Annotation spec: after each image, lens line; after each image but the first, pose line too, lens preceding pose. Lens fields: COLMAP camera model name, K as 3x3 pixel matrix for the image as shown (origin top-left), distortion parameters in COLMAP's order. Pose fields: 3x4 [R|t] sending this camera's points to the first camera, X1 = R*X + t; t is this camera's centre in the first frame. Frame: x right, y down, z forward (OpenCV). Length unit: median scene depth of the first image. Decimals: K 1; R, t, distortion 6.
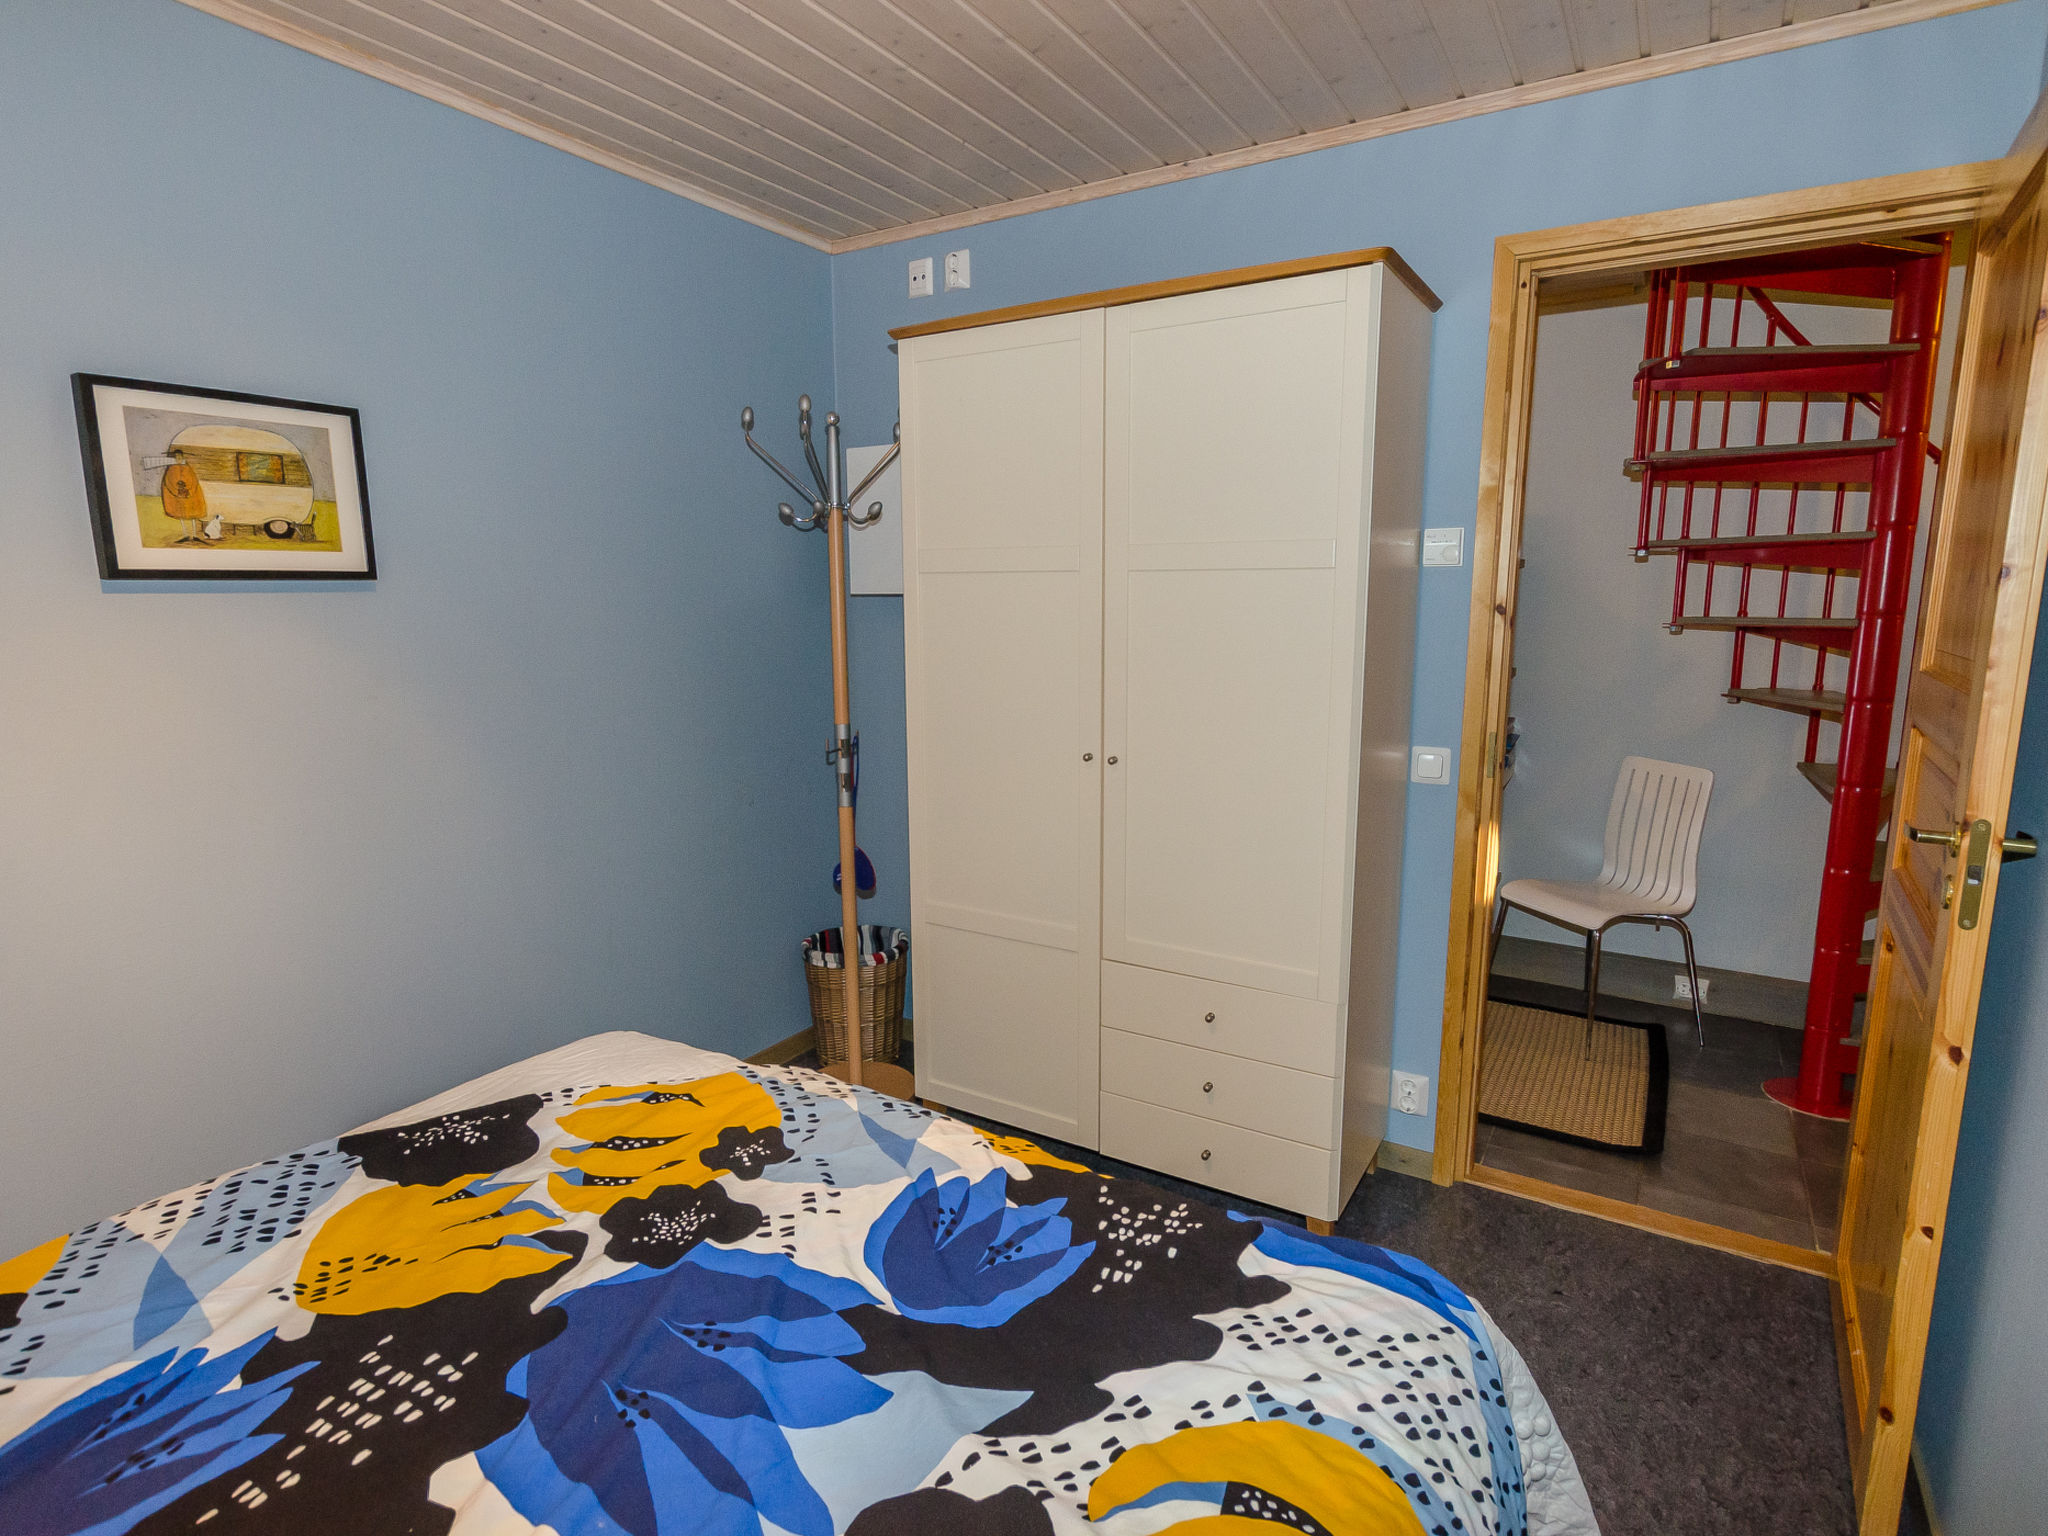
lens RADIAL K [[1042.1, 0, 1032.6], [0, 1042.1, 769.0], [0, 0, 1]] dist [-0.006335, 0.000048]
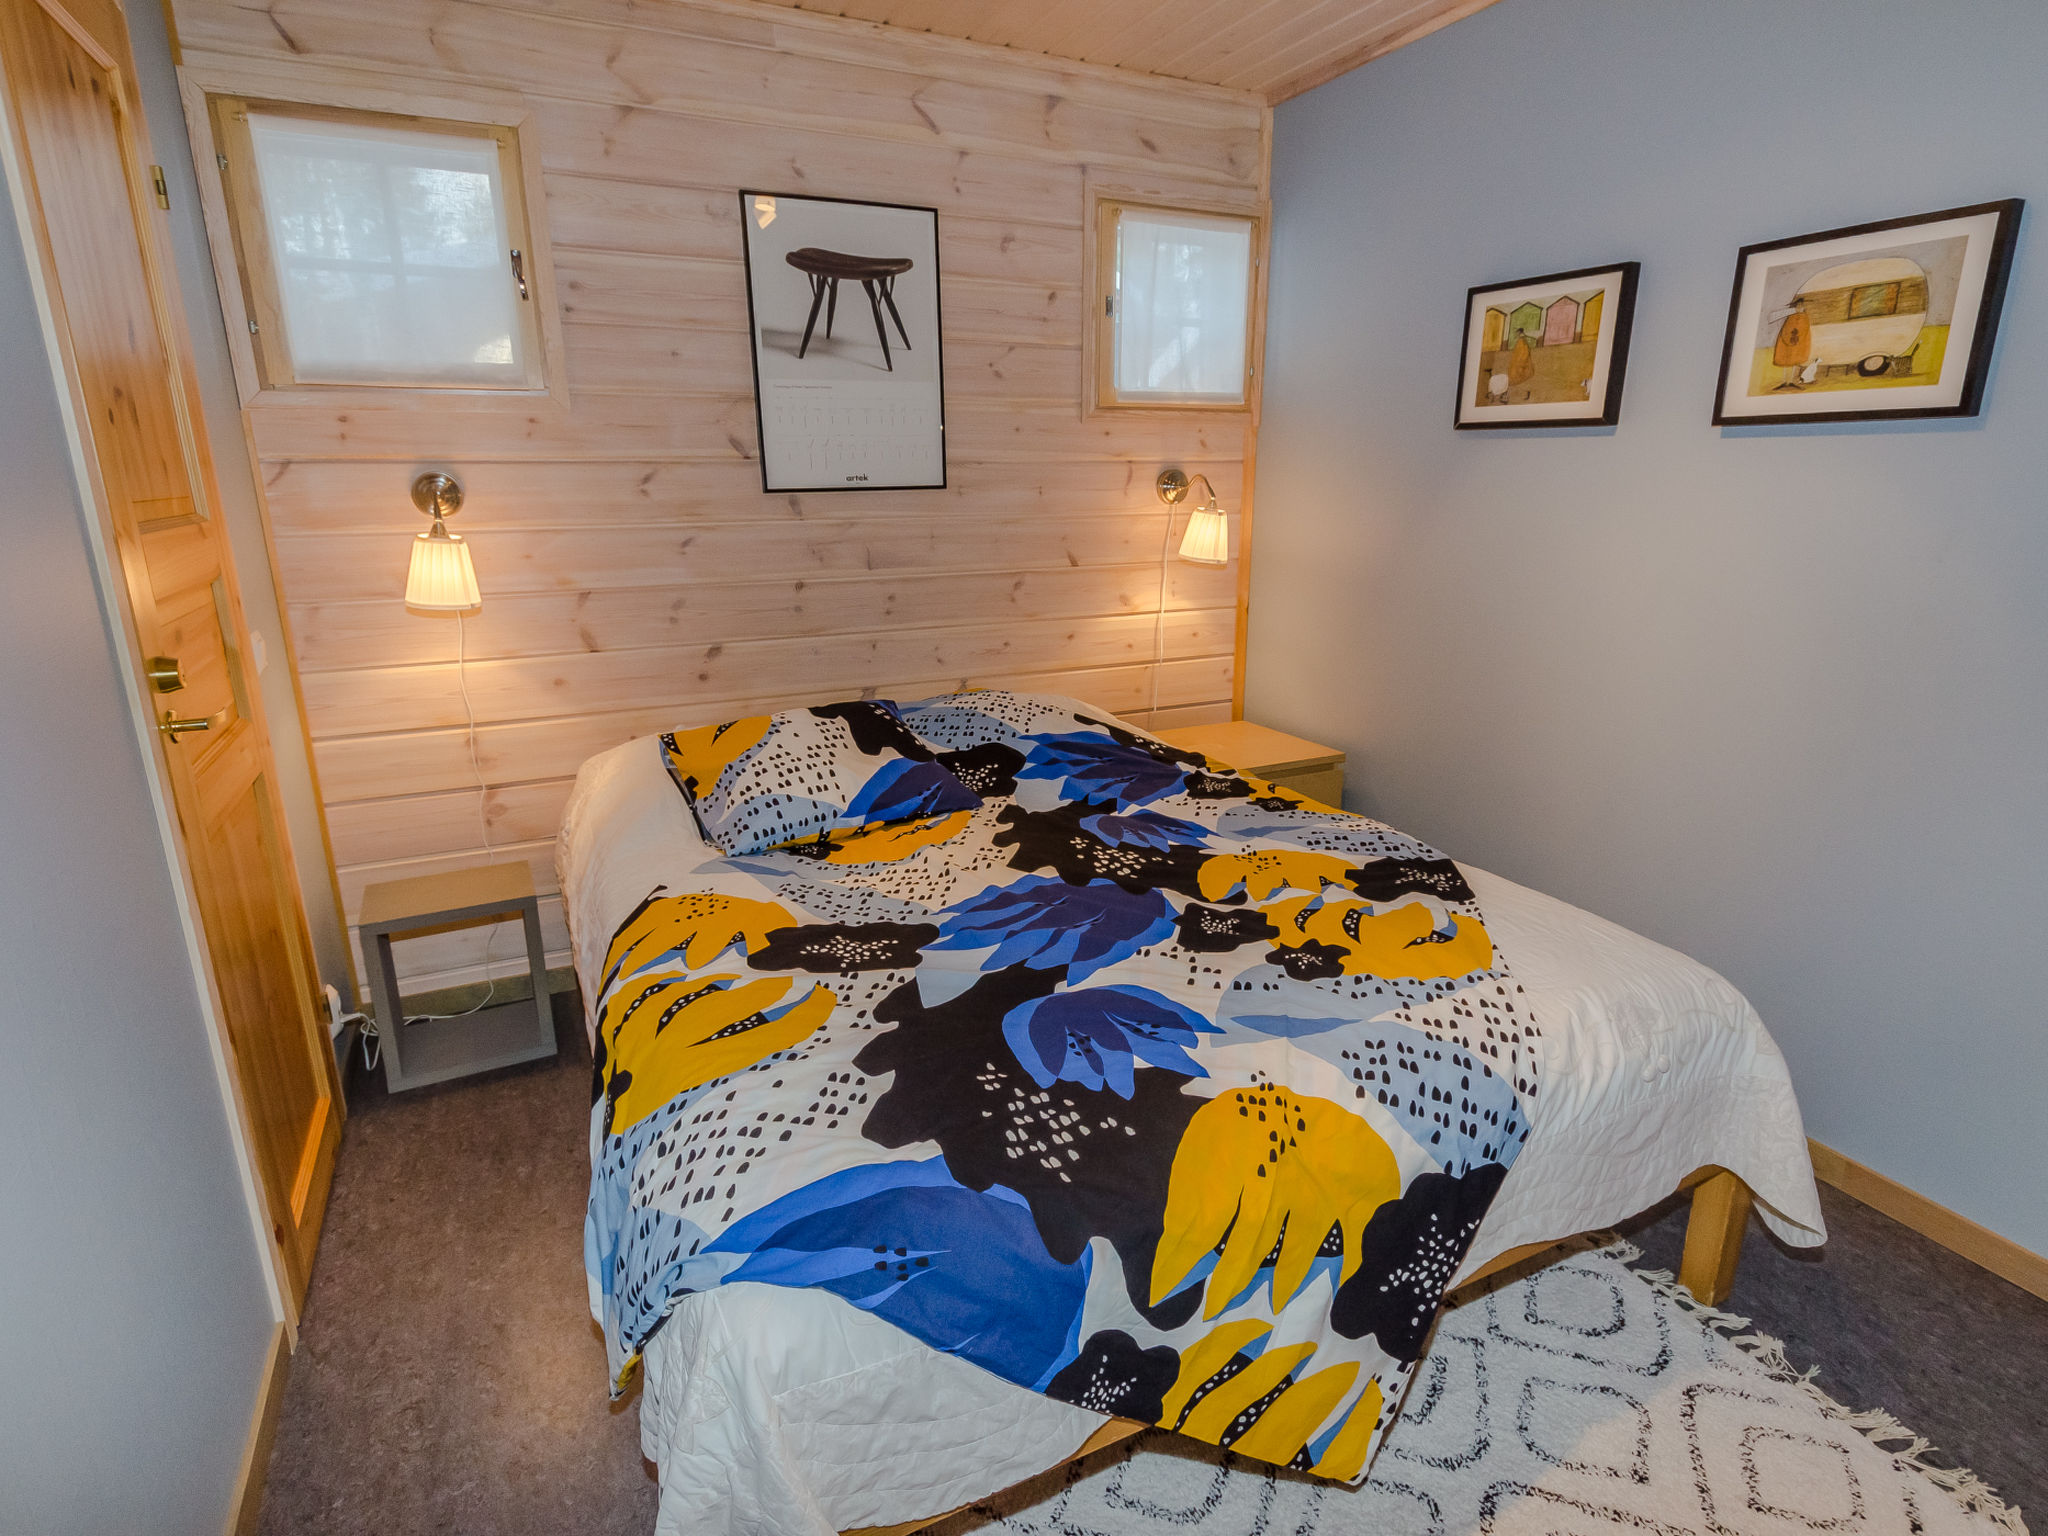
lens RADIAL K [[1042.1, 0, 1029.0], [0, 1042.1, 757.6], [0, 0, 1]] dist [-0.006335, 0.000048]
pose [[-0.524478, 0.234222, -0.818574, 0.654074], [-0.137563, 0.925474, 0.352950, -0.154716], [0.840237, 0.297720, -0.453171, 1.075856]]
